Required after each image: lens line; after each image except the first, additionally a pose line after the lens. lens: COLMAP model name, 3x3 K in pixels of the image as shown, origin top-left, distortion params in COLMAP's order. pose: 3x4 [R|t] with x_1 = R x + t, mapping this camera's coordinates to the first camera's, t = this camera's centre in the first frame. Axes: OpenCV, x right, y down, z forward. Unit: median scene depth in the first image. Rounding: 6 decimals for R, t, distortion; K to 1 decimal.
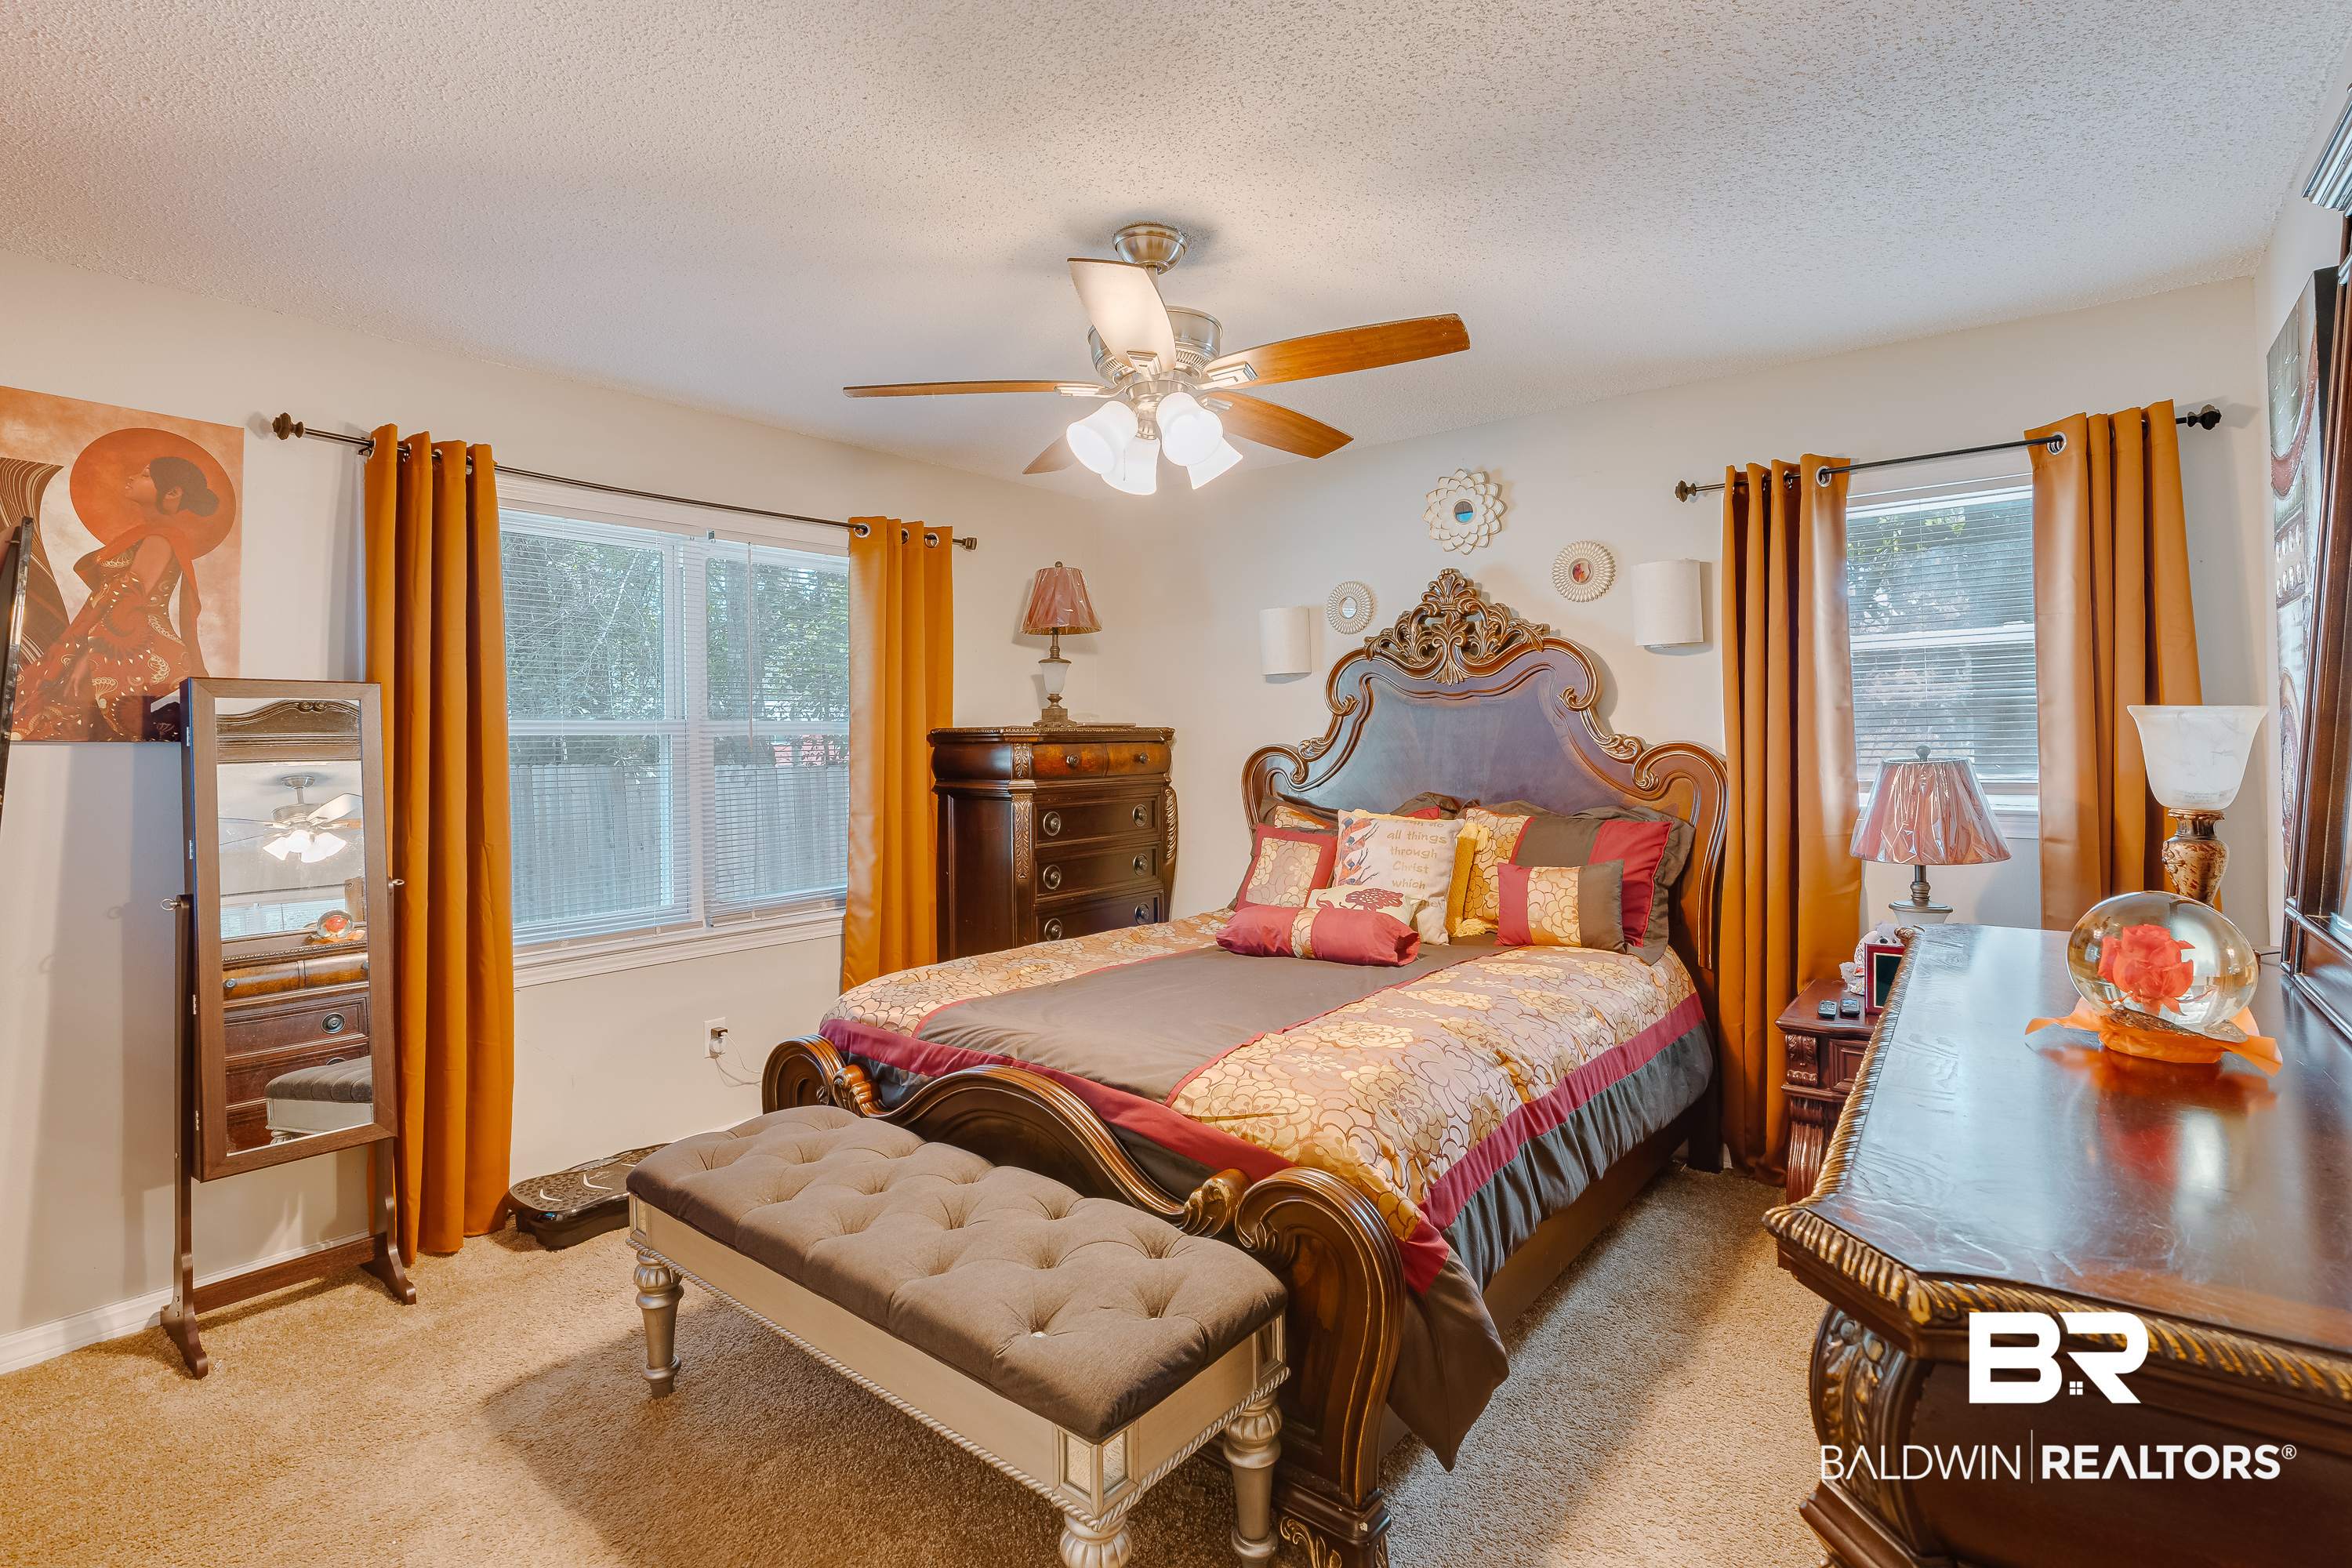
lens RADIAL K [[1131.8, 0, 1169.8], [0, 1131.8, 740.0], [0, 0, 1]] dist [-0.000154, 0.000057]
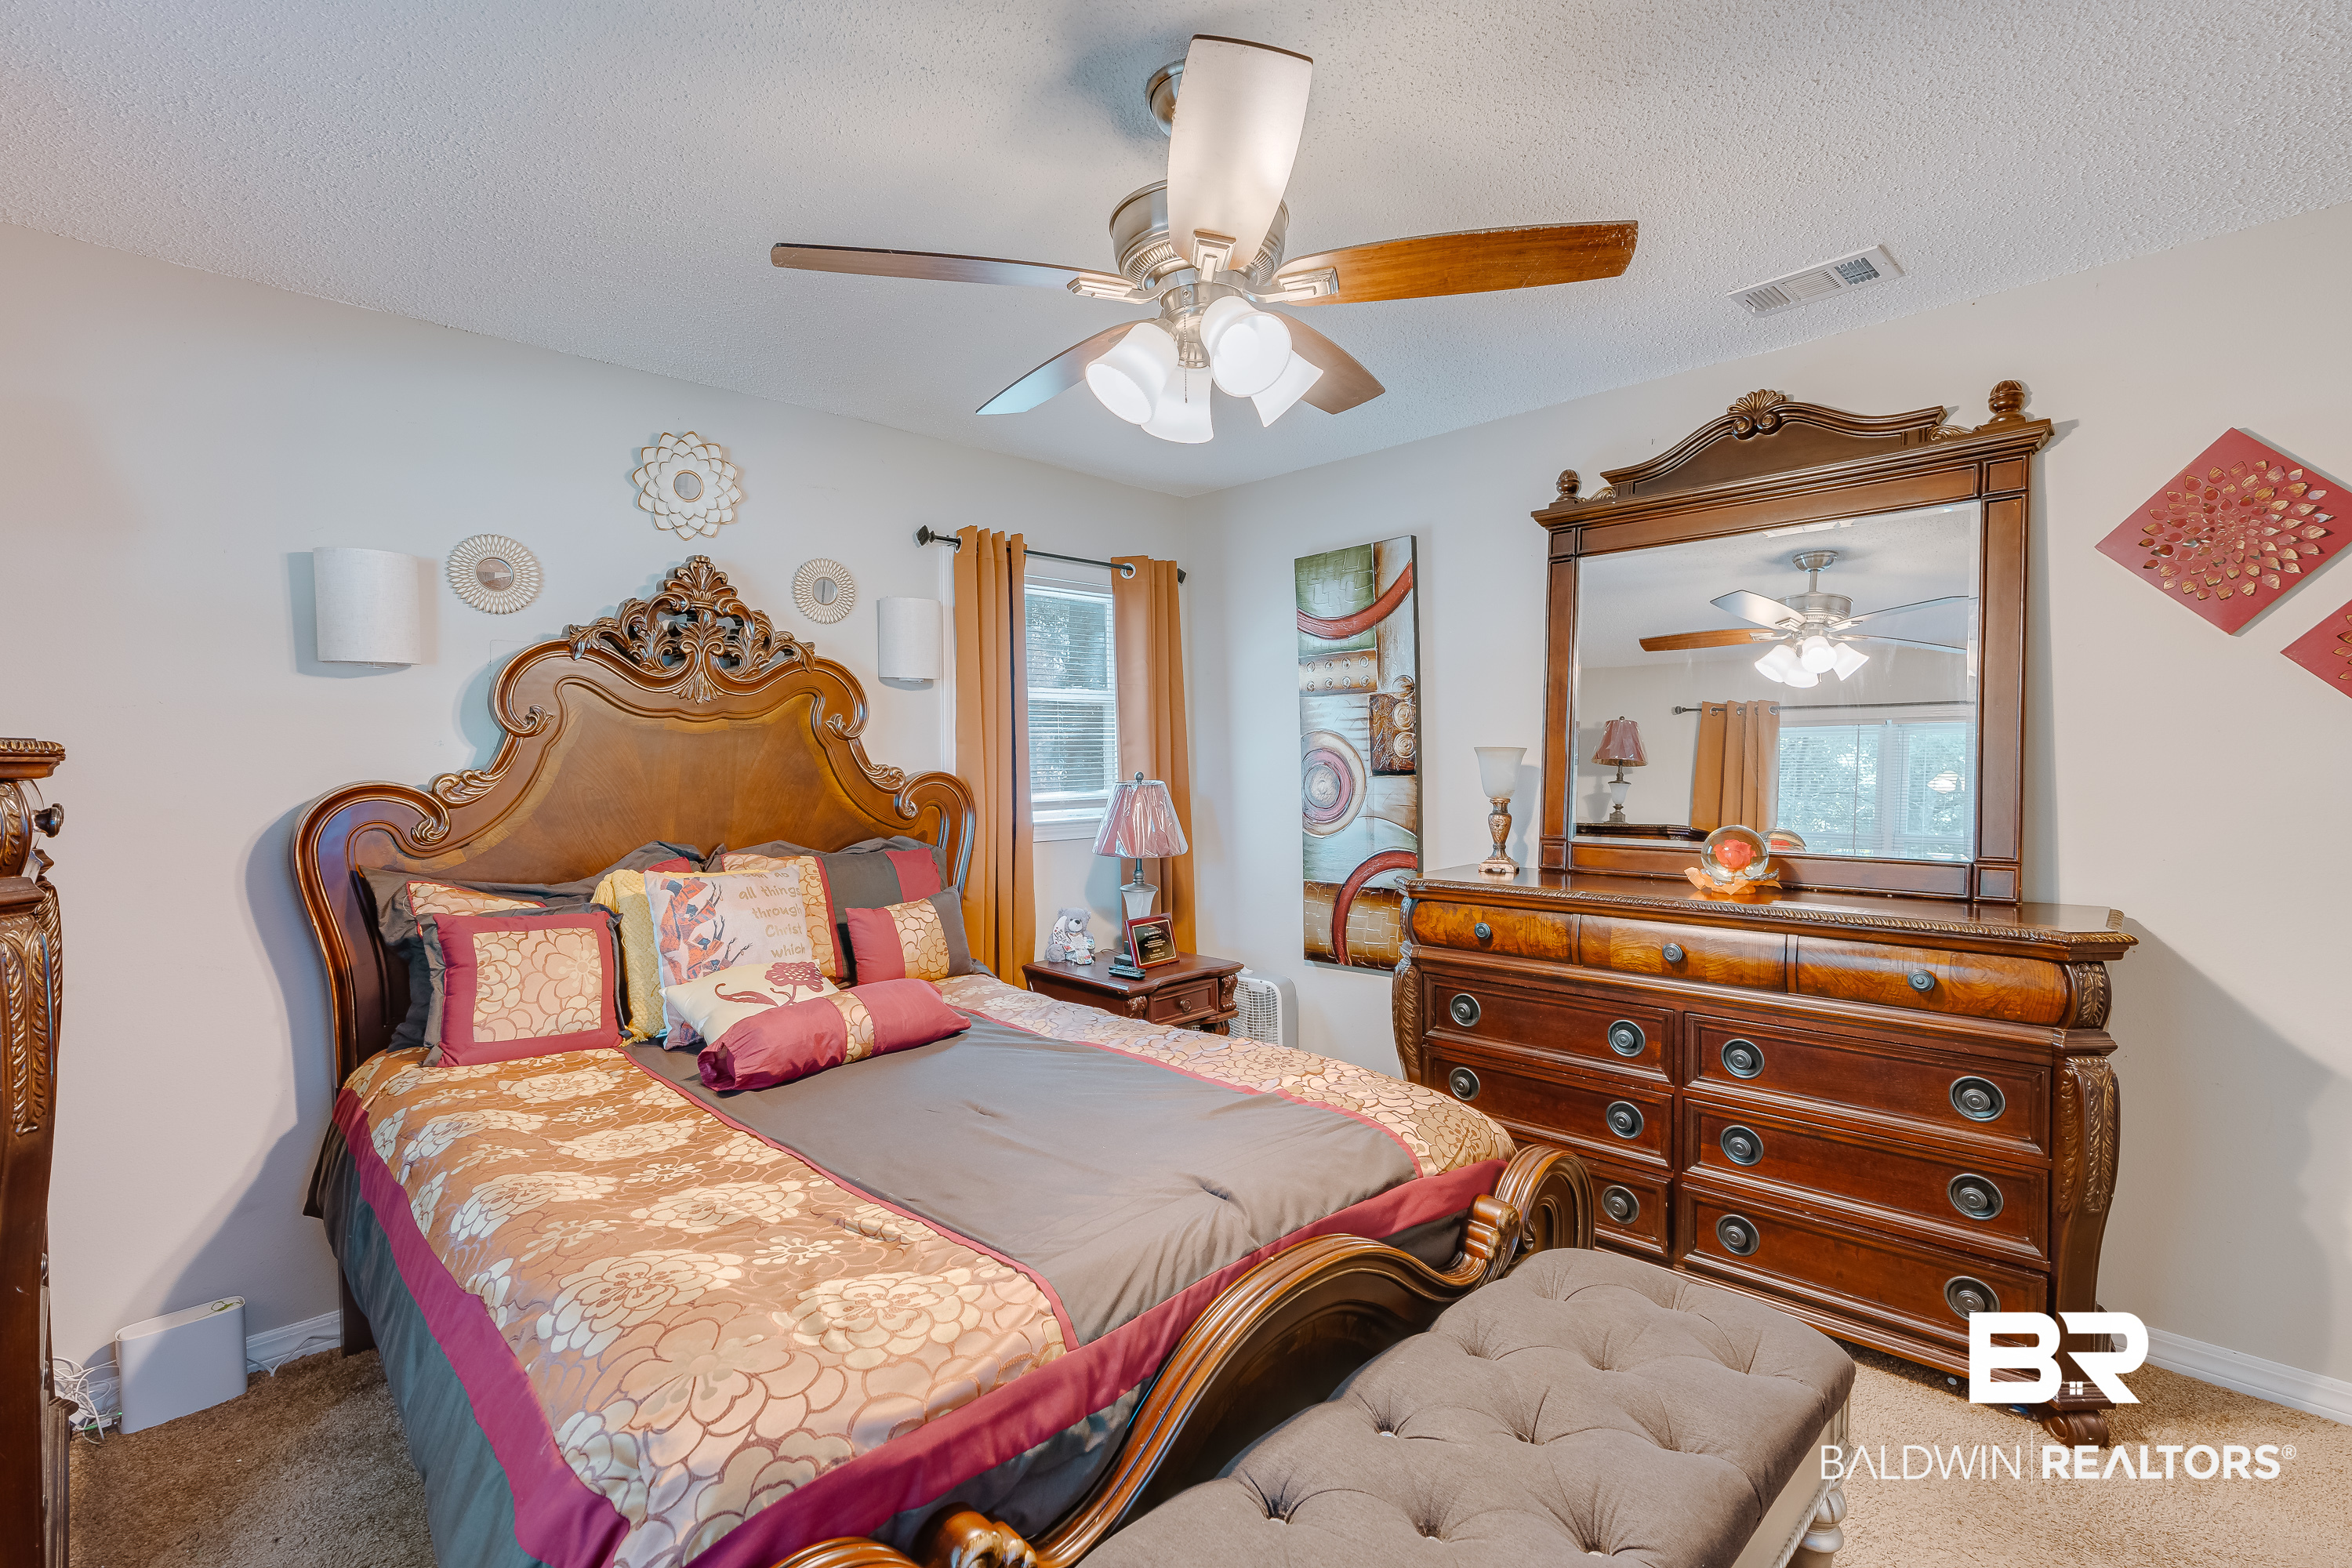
lens RADIAL K [[1065.0, 0, 1165.6], [0, 1065.0, 768.8], [0, 0, 1]] dist [-0.001158, -0.000084]
pose [[0.107372, -0.001653, 0.994218, -0.523109], [0.004727, 0.999988, 0.001152, -0.000989], [-0.994208, 0.004576, 0.107378, 0.674196]]
